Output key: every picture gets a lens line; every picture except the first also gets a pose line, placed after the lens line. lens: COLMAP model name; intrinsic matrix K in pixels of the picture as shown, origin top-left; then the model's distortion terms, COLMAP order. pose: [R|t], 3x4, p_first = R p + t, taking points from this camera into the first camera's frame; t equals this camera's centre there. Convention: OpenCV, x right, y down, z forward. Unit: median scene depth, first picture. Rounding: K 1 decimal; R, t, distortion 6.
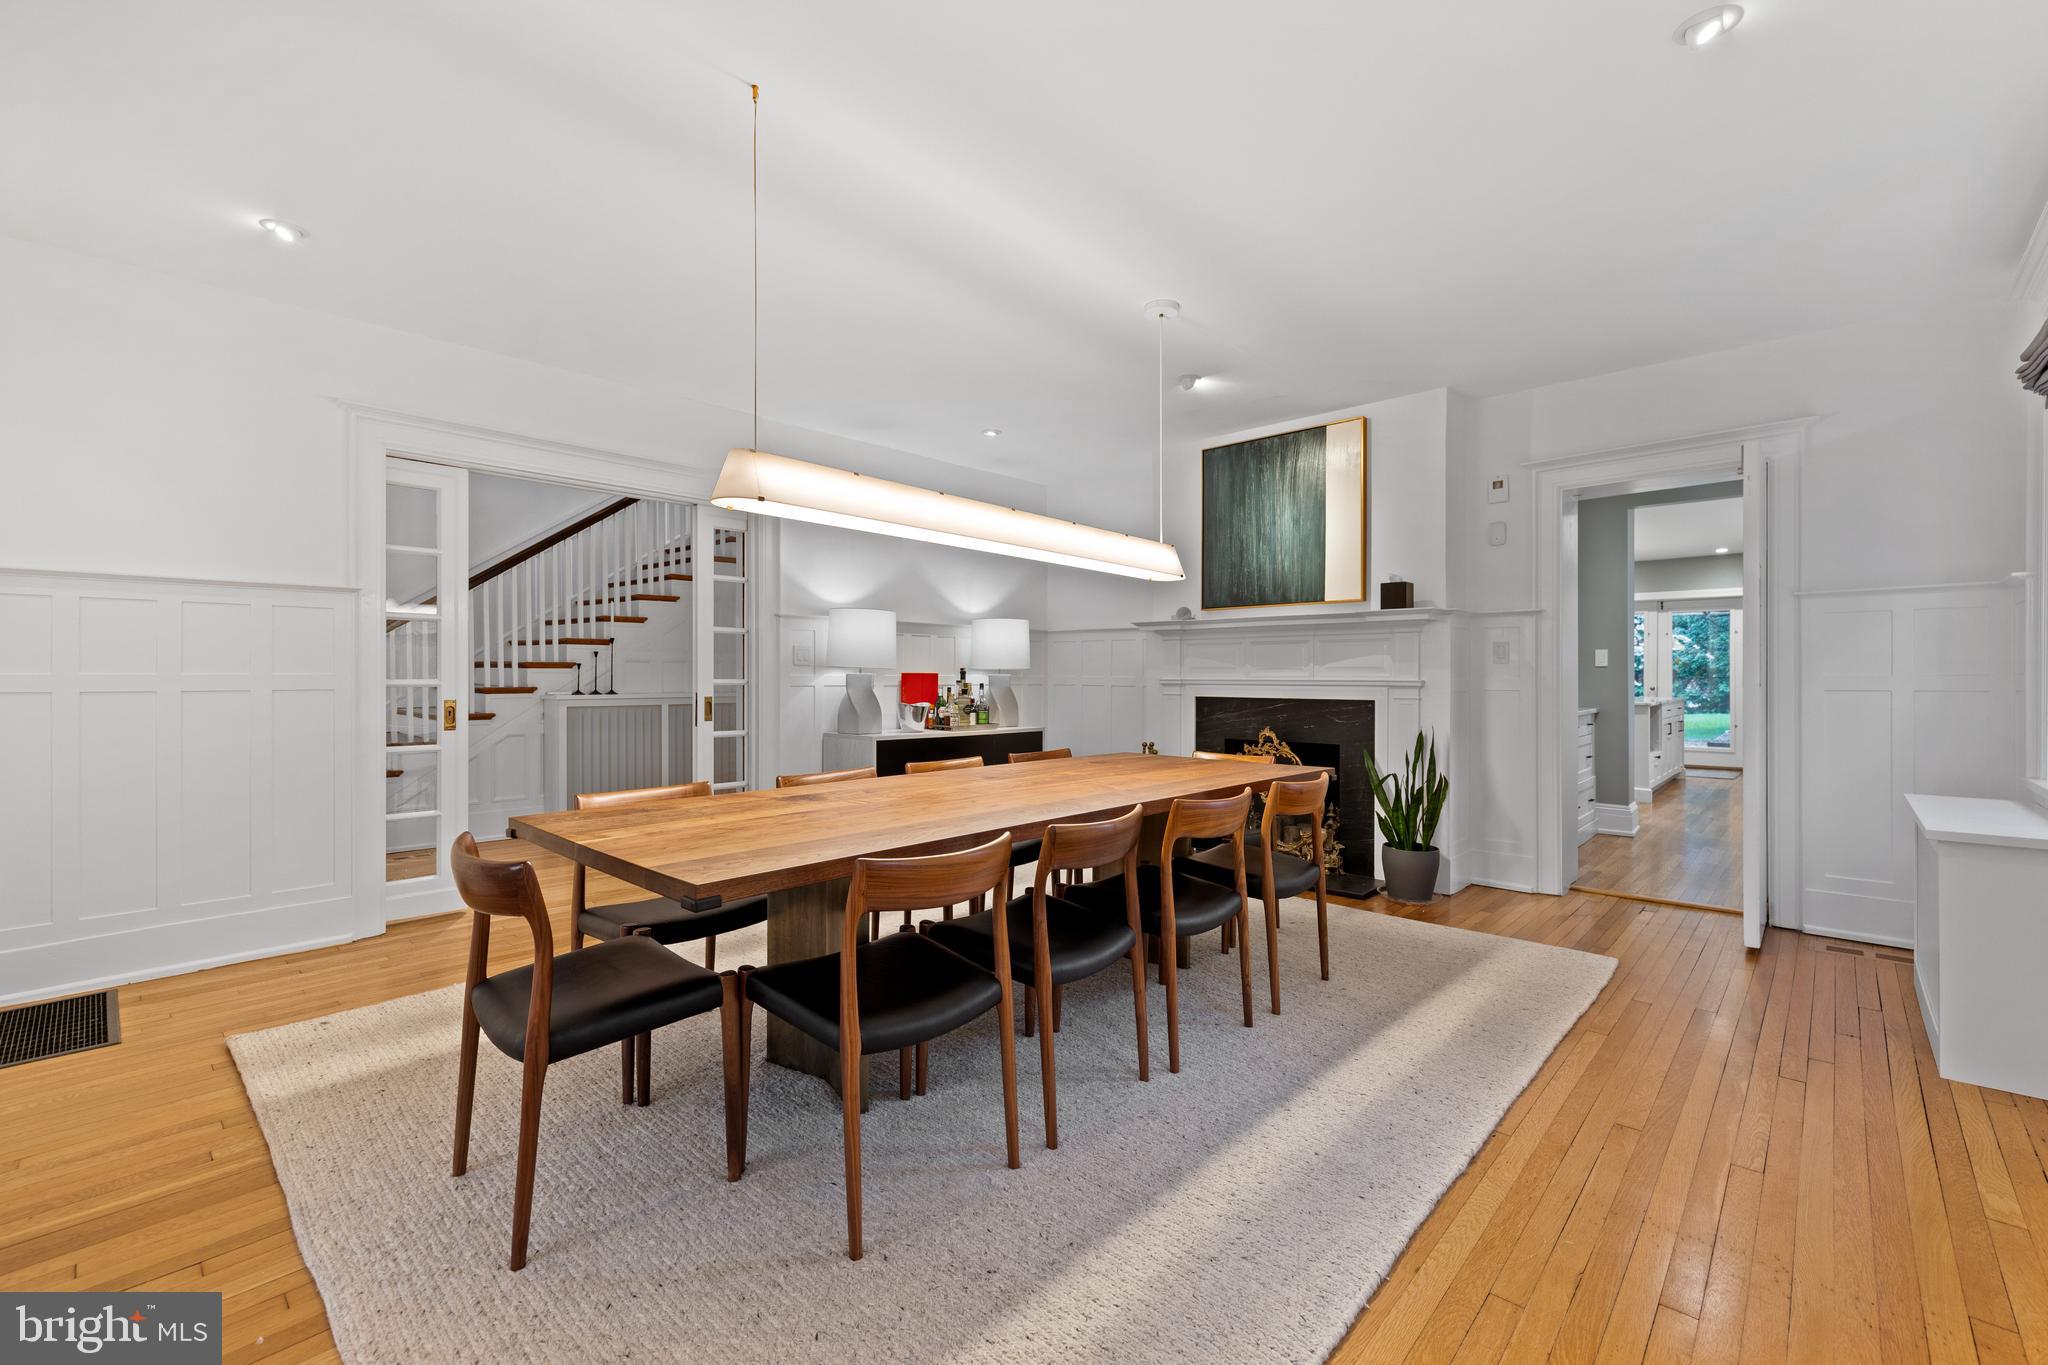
lens RADIAL K [[865.5, 0, 1025.4], [0, 865.5, 682.6], [0, 0, 1]] dist [0.001207, 0.000925]
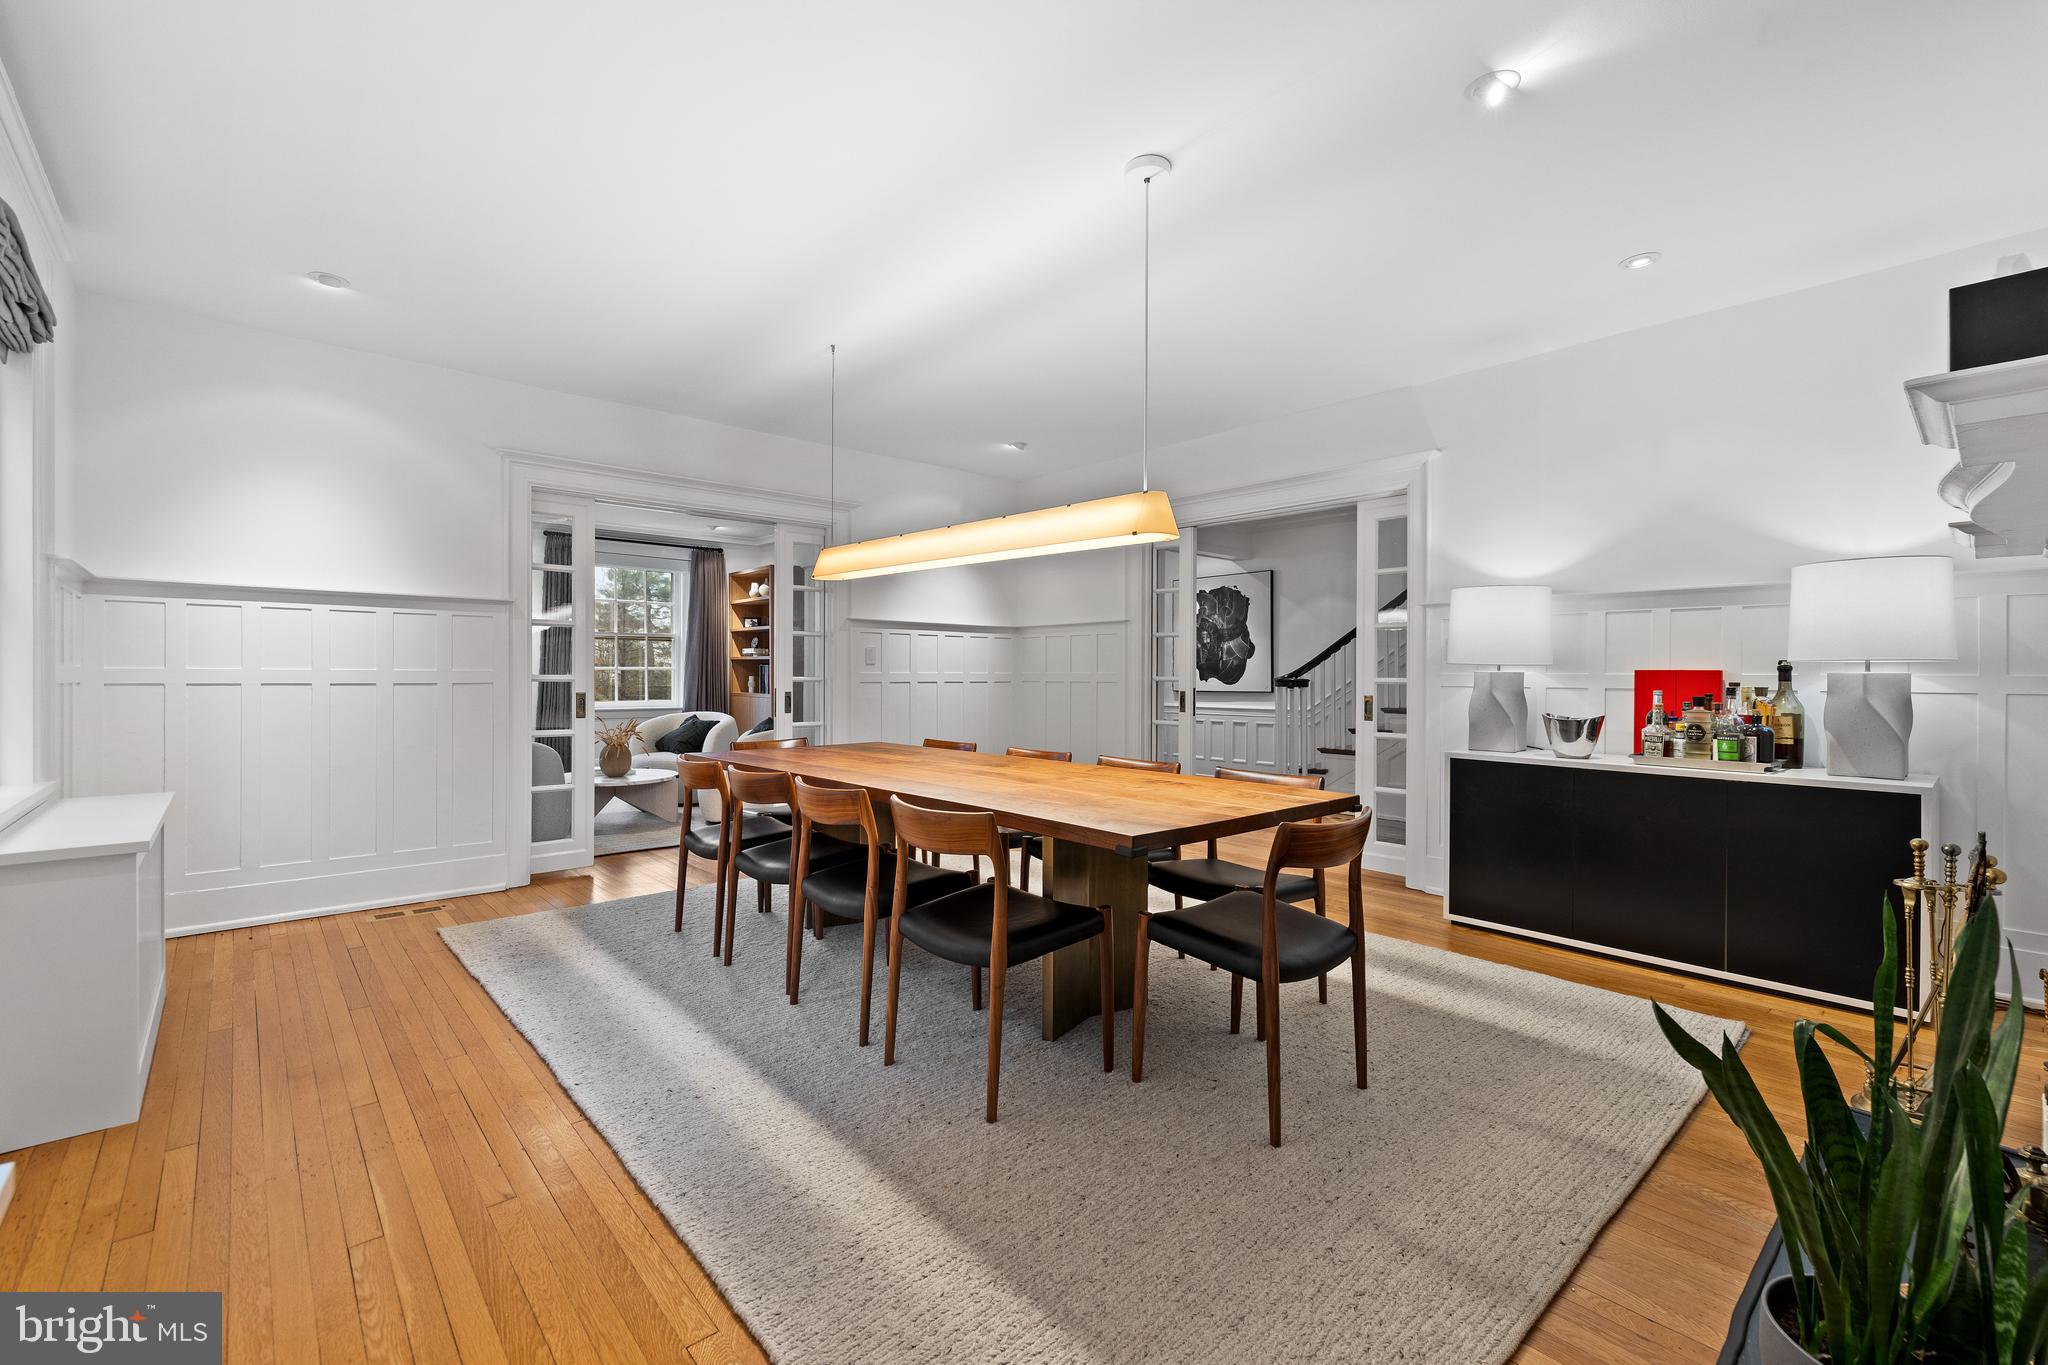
lens RADIAL K [[865.5, 0, 1006.8], [0, 865.5, 677.1], [0, 0, 1]] dist [0.001207, 0.000925]
pose [[-0.101179, -0.001152, -0.994868, 1.236809], [-0.004218, 0.999991, -0.000729, -0.003733], [0.994859, 0.004122, -0.101183, 1.307226]]
